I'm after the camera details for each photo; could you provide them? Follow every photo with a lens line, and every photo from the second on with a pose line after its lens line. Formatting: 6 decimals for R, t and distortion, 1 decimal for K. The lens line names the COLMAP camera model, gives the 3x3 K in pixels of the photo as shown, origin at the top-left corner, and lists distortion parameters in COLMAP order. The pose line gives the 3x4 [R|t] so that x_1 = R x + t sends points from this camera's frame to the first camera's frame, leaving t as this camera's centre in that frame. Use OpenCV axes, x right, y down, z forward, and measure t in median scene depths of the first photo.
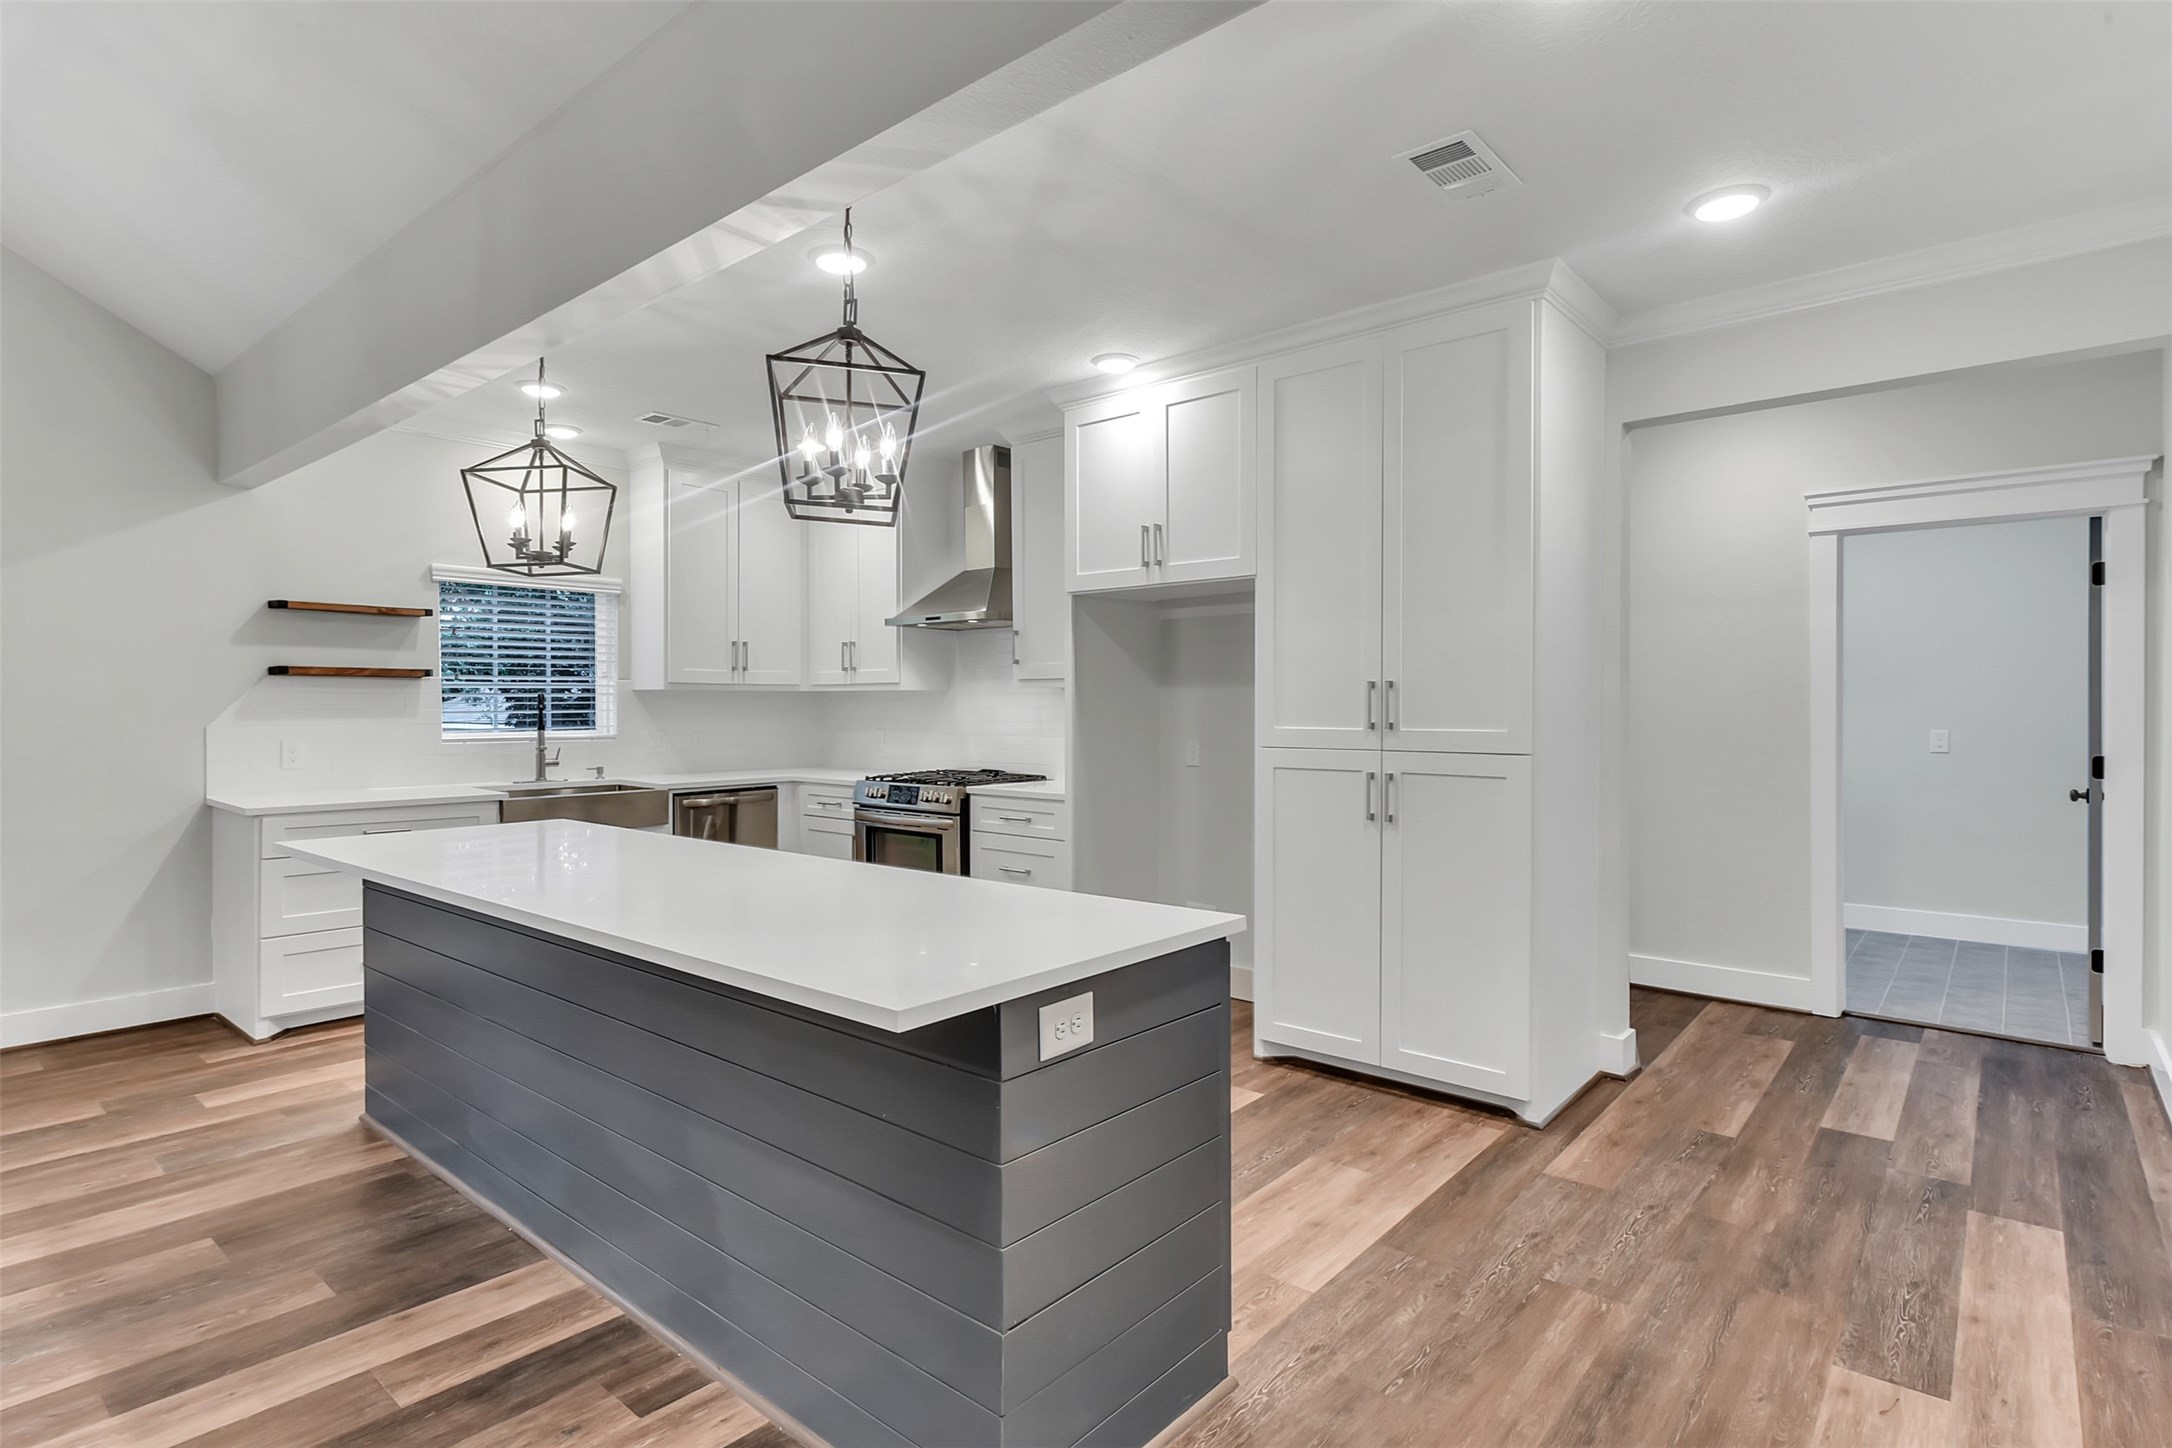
lens RADIAL K [[1077.6, 0, 1078.8], [0, 1077.6, 715.7], [0, 0, 1]] dist [0.007566, -0.001345]
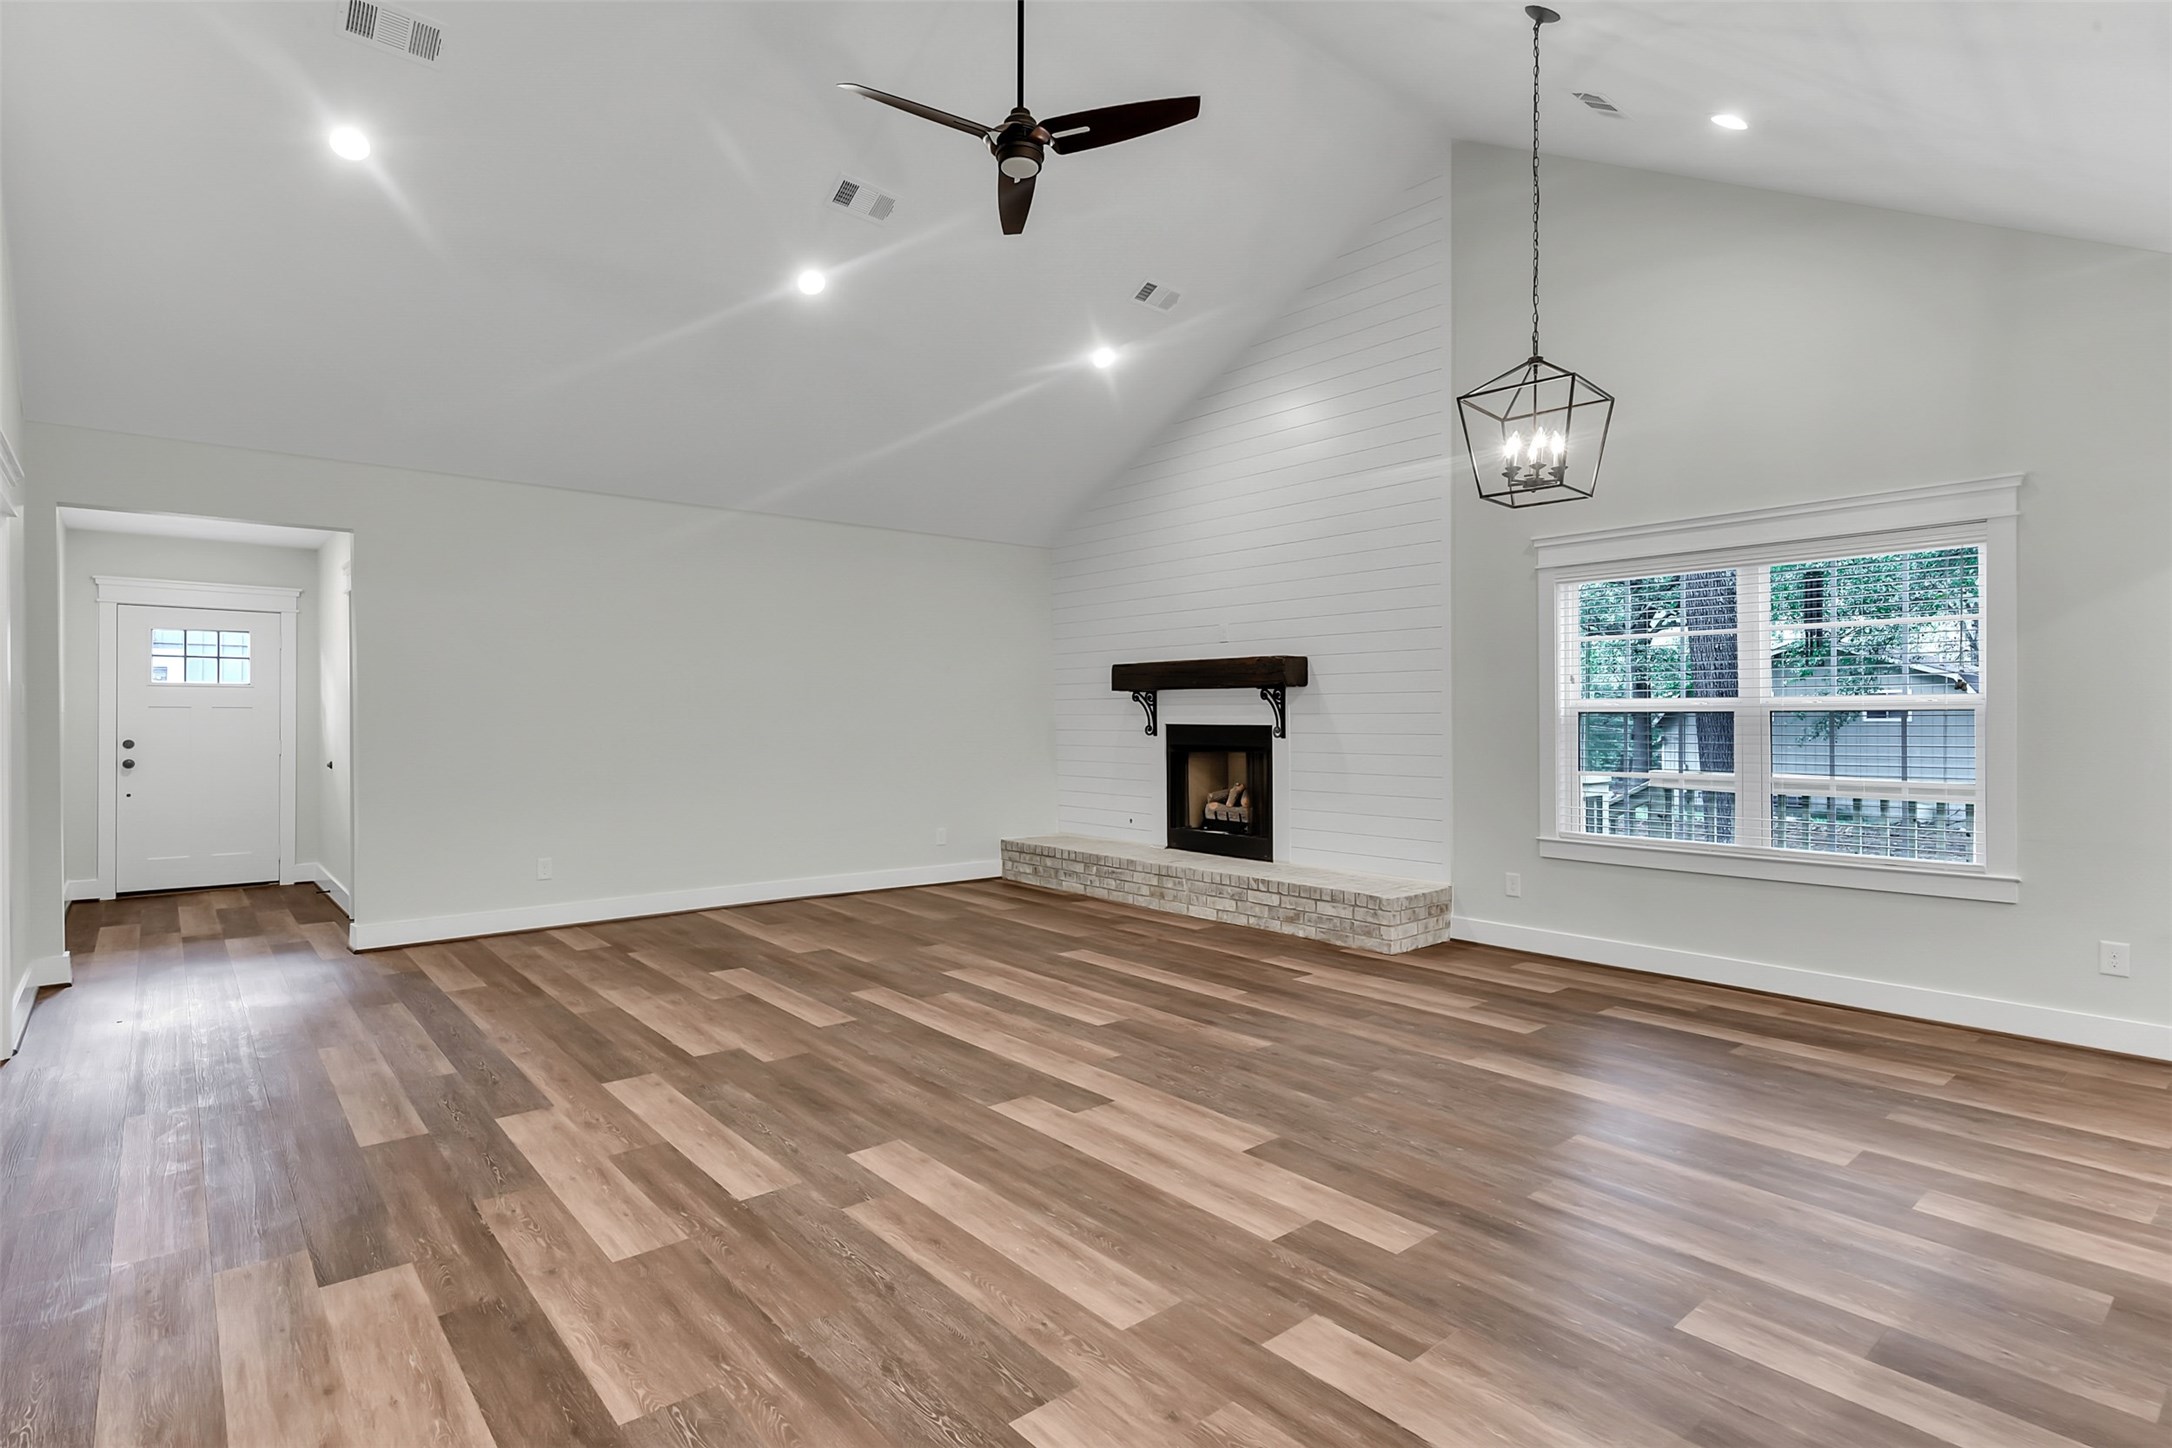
lens RADIAL K [[1087.1, 0, 1071.4], [0, 1087.1, 714.0], [0, 0, 1]] dist [0.006560, -0.000418]
pose [[-0.159087, -0.002899, -0.987260, 0.149242], [-0.009634, 0.999953, -0.001383, 0.002720], [0.987218, 0.009291, -0.159108, 0.173733]]
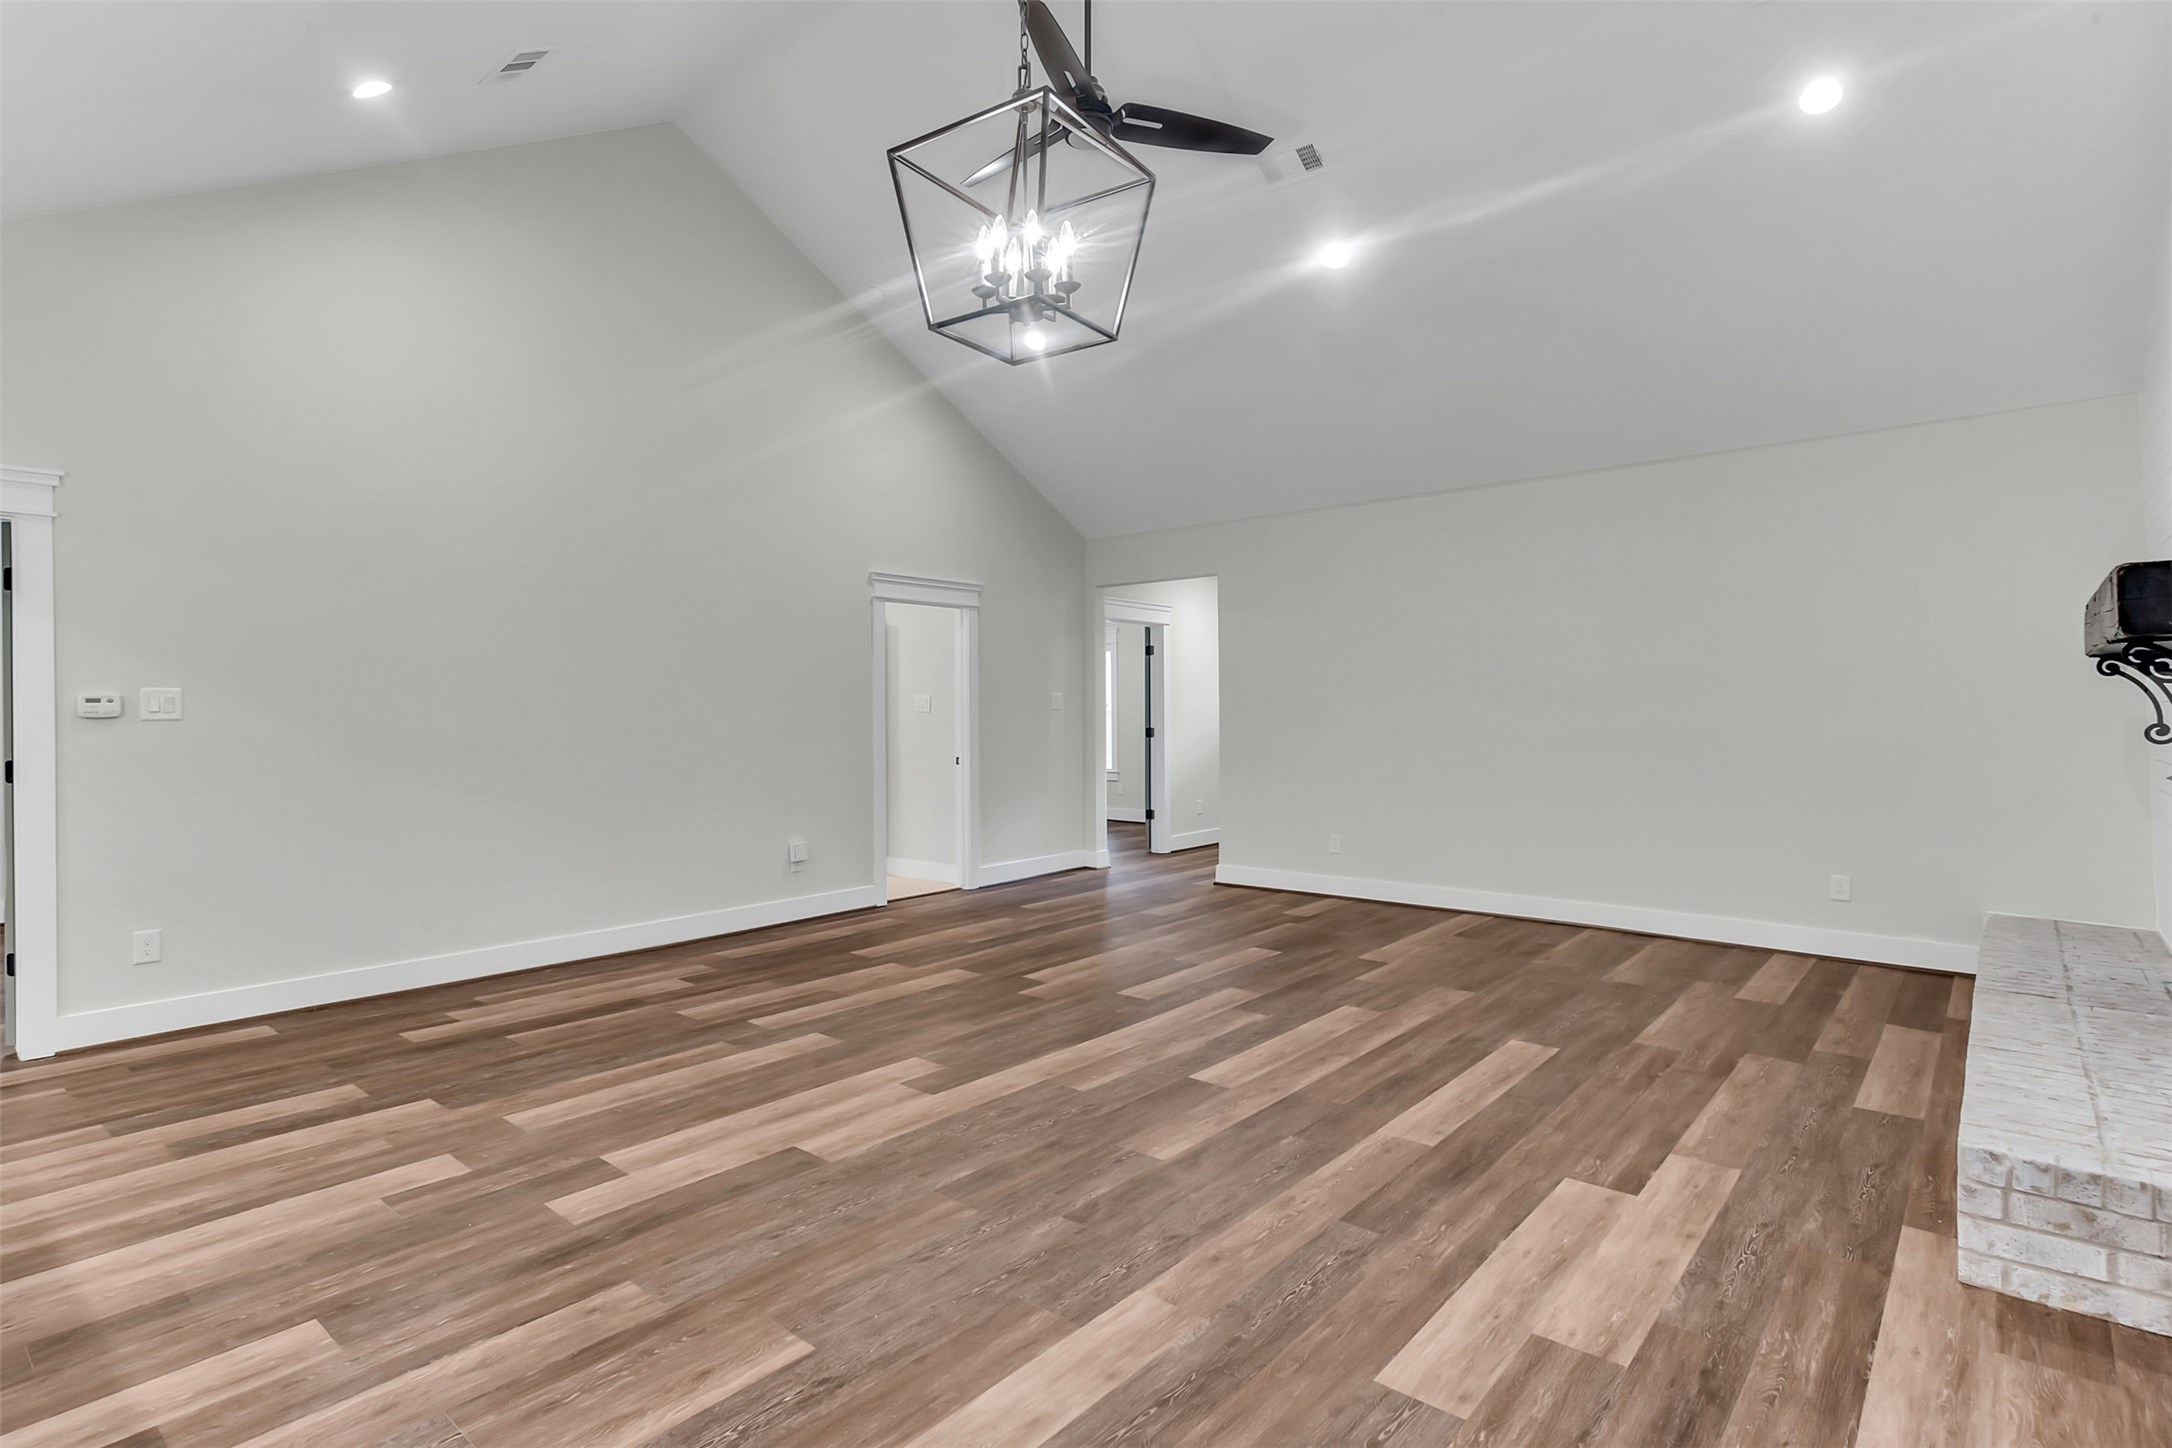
lens RADIAL K [[1078.1, 0, 1086.0], [0, 1078.1, 724.0], [0, 0, 1]] dist [0.005167, 0.000056]
pose [[-0.999967, 0.003747, -0.007252, -0.822591], [0.003604, 0.999799, 0.019710, -0.005767], [0.007325, 0.019683, -0.999779, 0.929668]]
